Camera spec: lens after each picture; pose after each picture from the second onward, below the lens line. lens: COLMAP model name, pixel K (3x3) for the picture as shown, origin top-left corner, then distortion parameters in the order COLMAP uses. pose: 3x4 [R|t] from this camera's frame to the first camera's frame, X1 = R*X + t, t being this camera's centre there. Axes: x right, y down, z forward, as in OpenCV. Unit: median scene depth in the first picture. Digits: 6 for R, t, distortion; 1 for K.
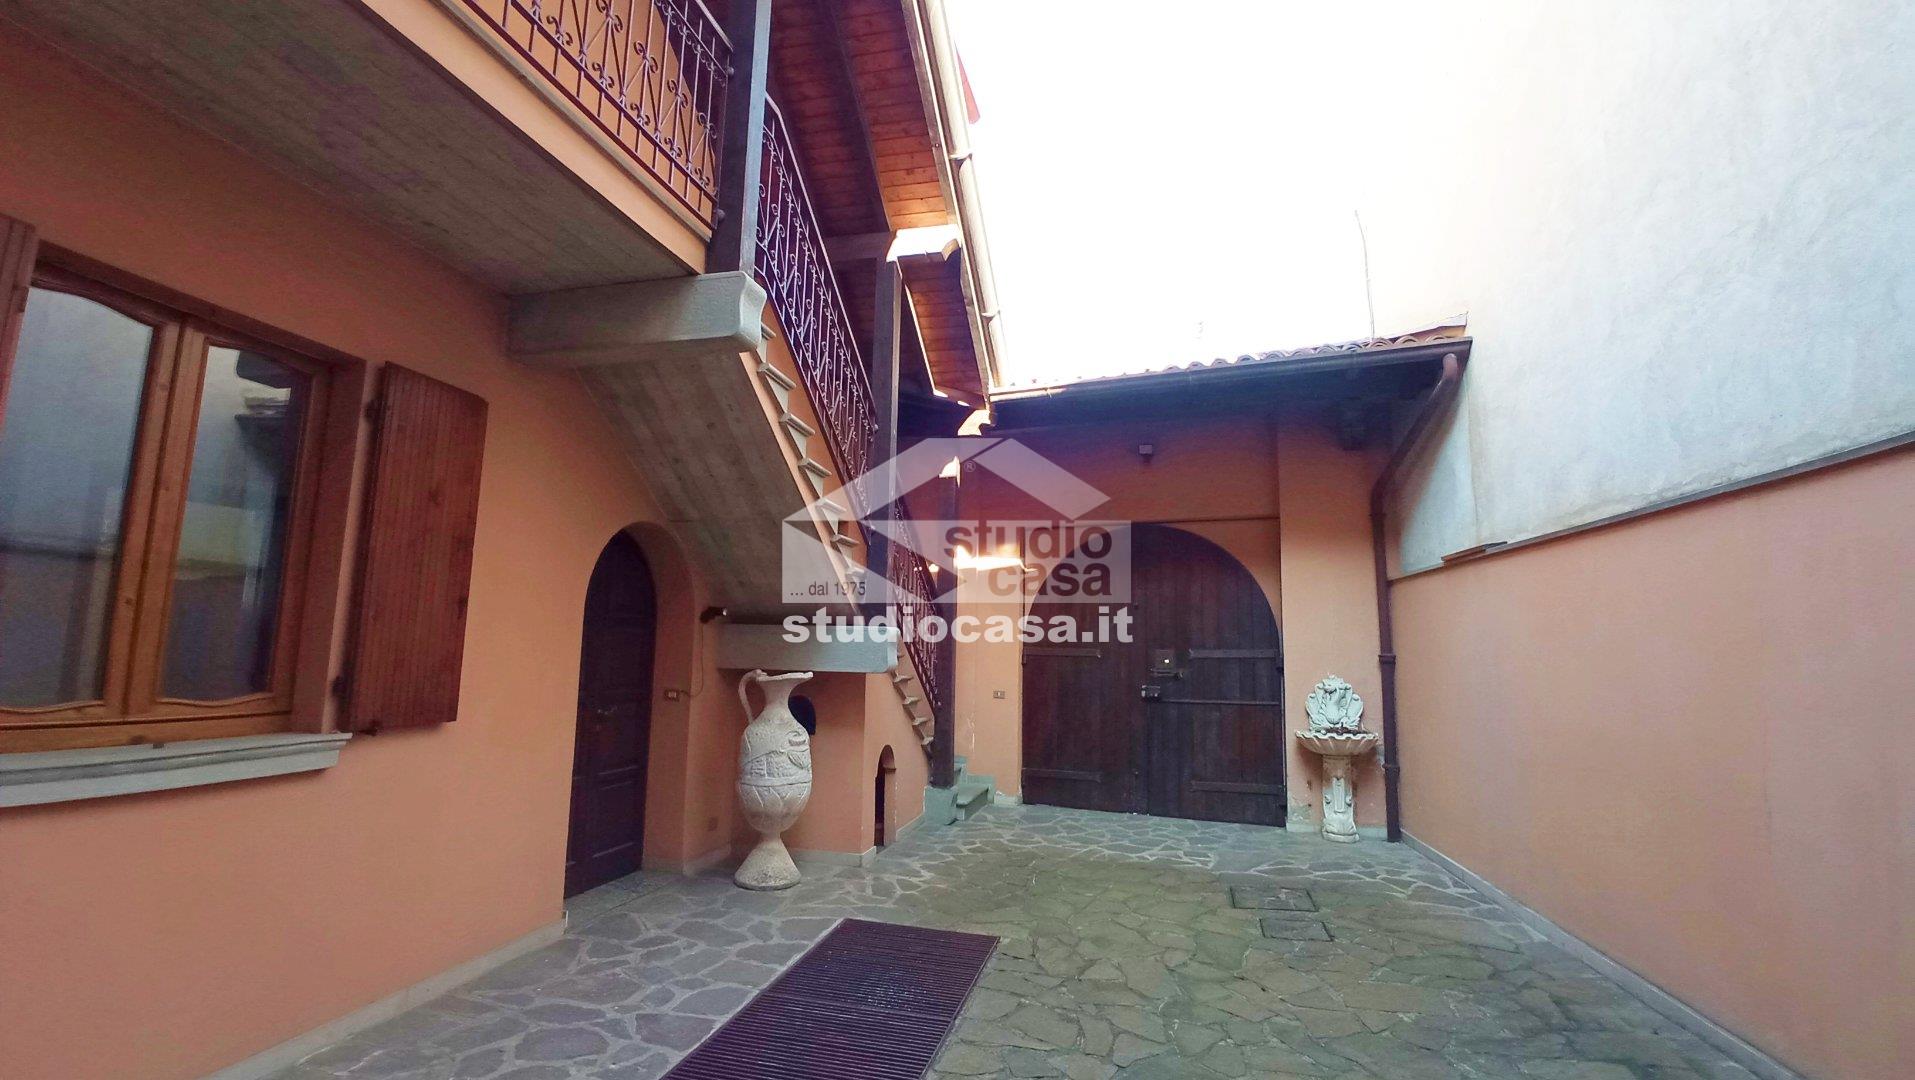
lens RADIAL K [[862.9, 0, 958.7], [0, 862.9, 523.5], [0, 0, 1]] dist [-0.064950, 0.036533]
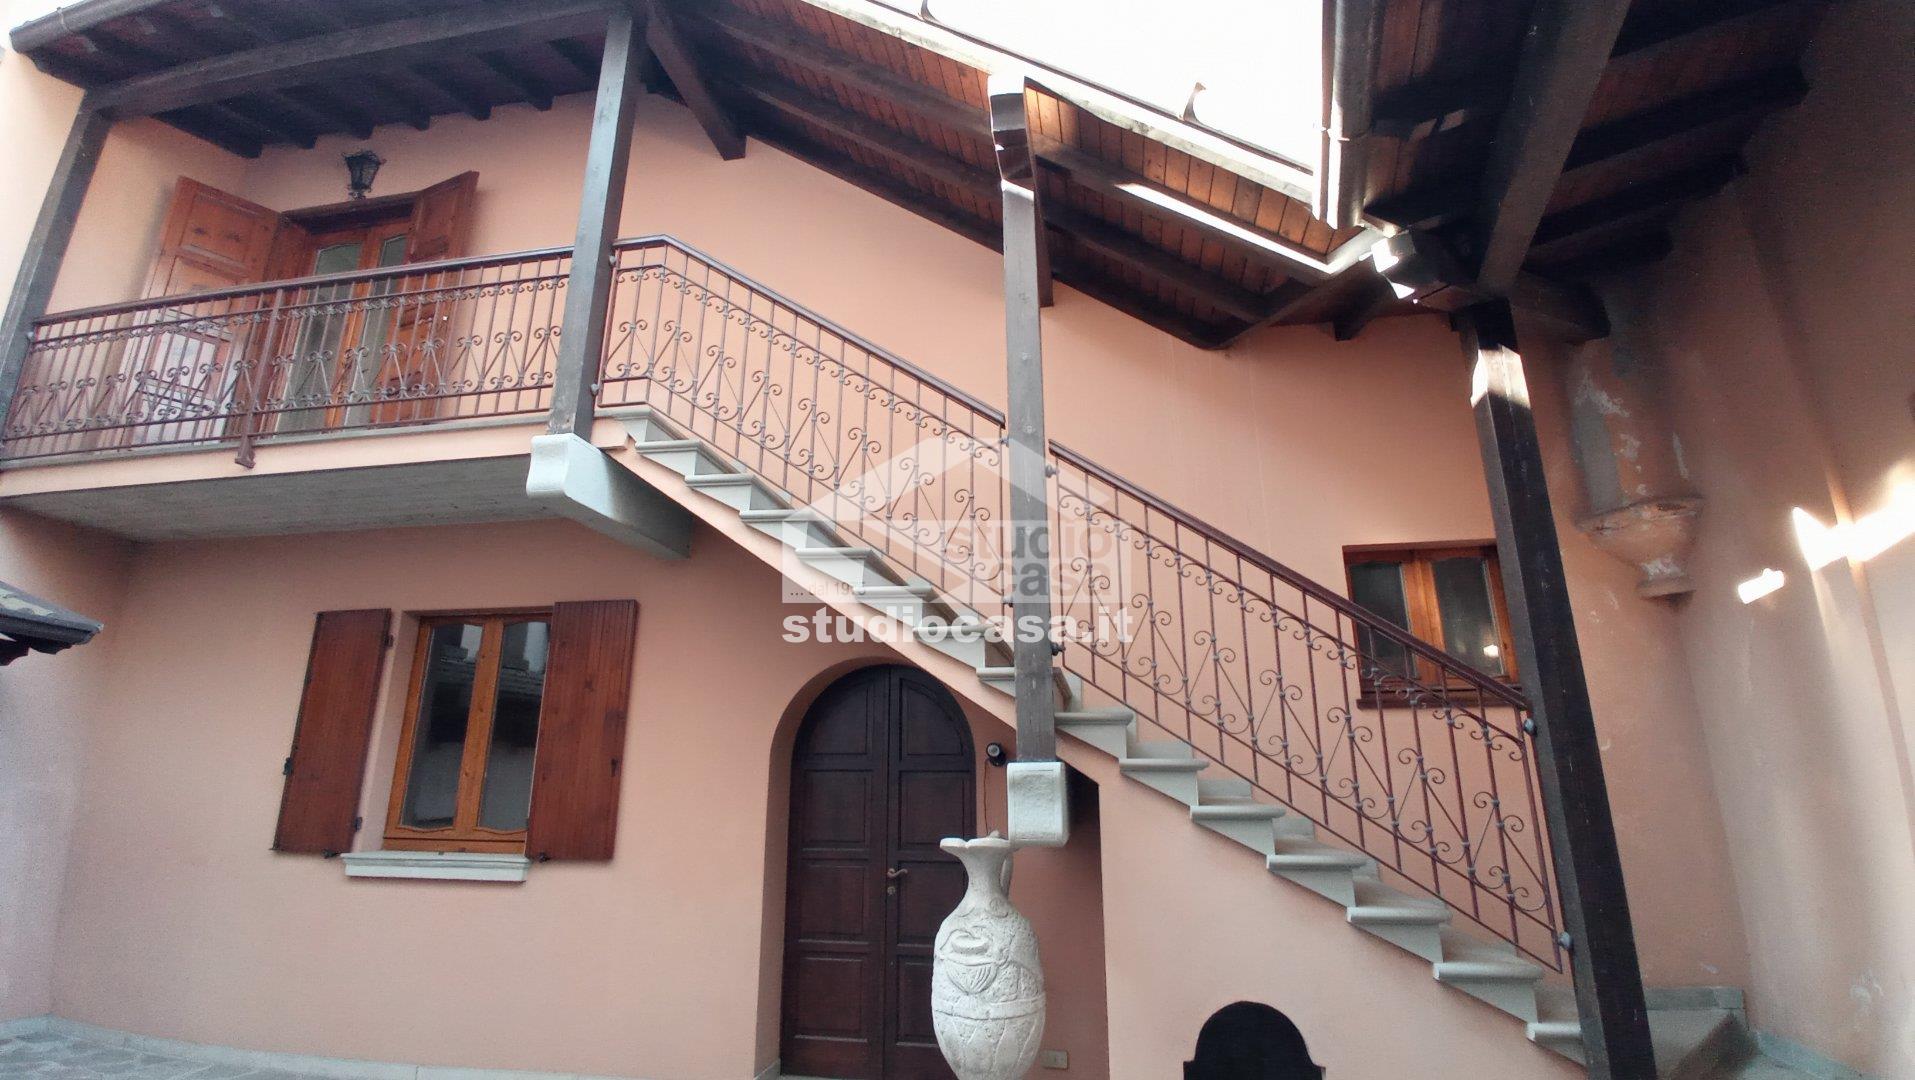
lens RADIAL K [[862.9, 0, 958.7], [0, 862.9, 523.5], [0, 0, 1]] dist [-0.064950, 0.036533]
pose [[0.069361, -0.295483, -0.952827, 0.808604], [0.147105, 0.947715, -0.283190, 0.198356], [0.986686, -0.120524, 0.109202, 1.471882]]
